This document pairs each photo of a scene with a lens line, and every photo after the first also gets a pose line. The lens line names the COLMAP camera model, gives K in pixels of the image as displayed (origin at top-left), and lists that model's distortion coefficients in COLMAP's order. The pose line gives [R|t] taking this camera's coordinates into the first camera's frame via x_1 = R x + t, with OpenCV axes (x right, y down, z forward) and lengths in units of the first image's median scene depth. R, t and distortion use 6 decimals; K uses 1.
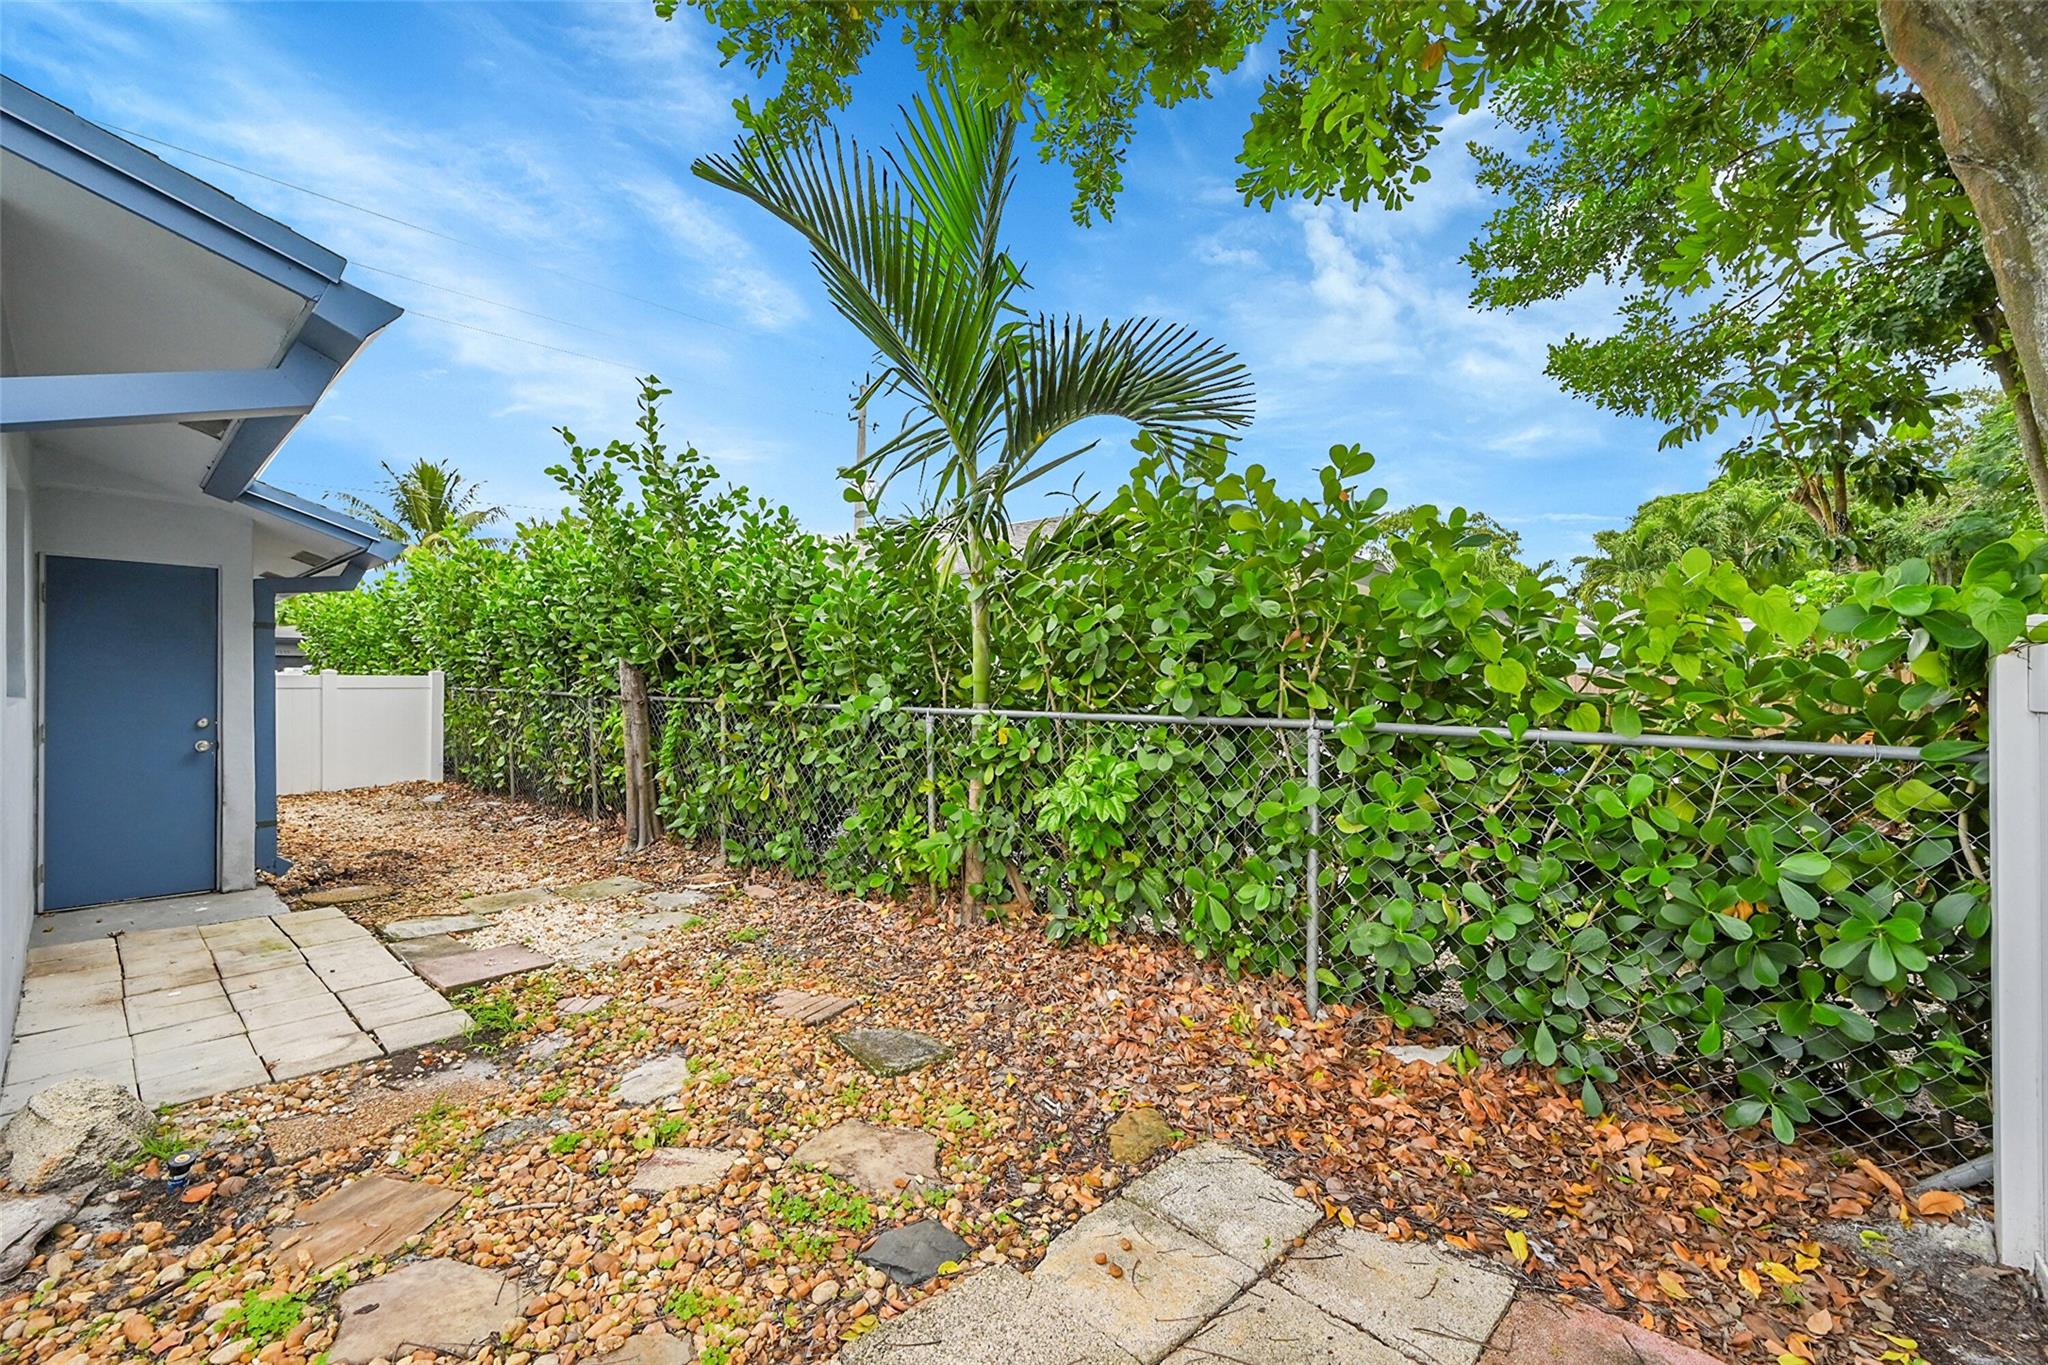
lens RADIAL K [[798.2, 0, 1024.2], [0, 798.2, 676.9], [0, 0, 1]] dist [0.001617, 0.000221]
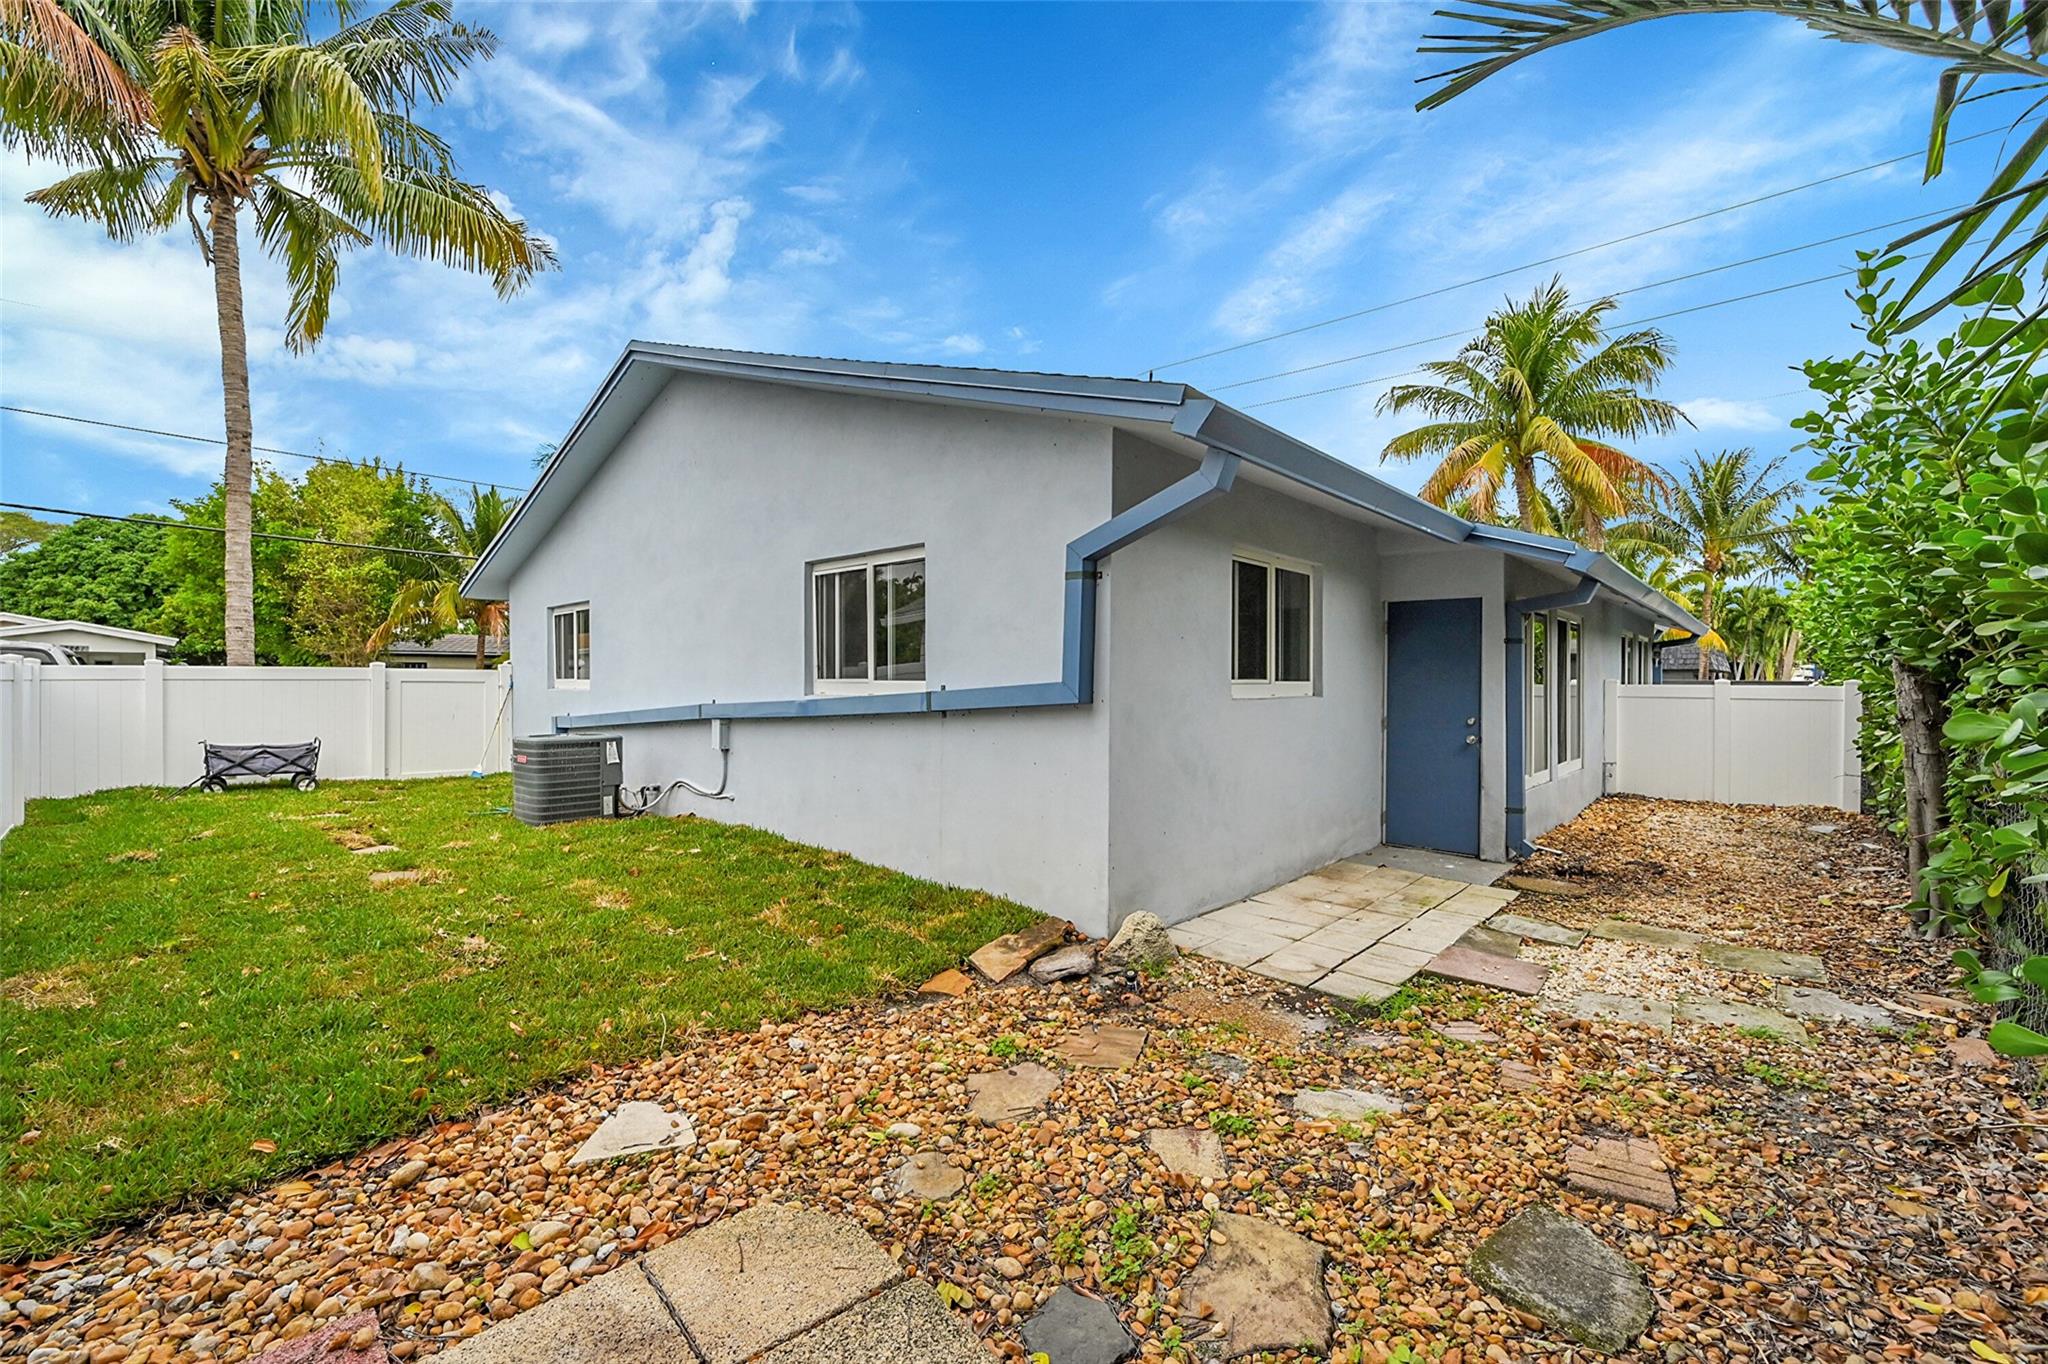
lens RADIAL K [[798.2, 0, 1024.1], [0, 798.2, 688.7], [0, 0, 1]] dist [0.001617, 0.000221]
pose [[0.027169, 0.001666, -0.999629, 0.362743], [-0.002799, 0.999995, 0.001591, 0.009849], [0.999627, 0.002755, 0.027174, 0.459283]]
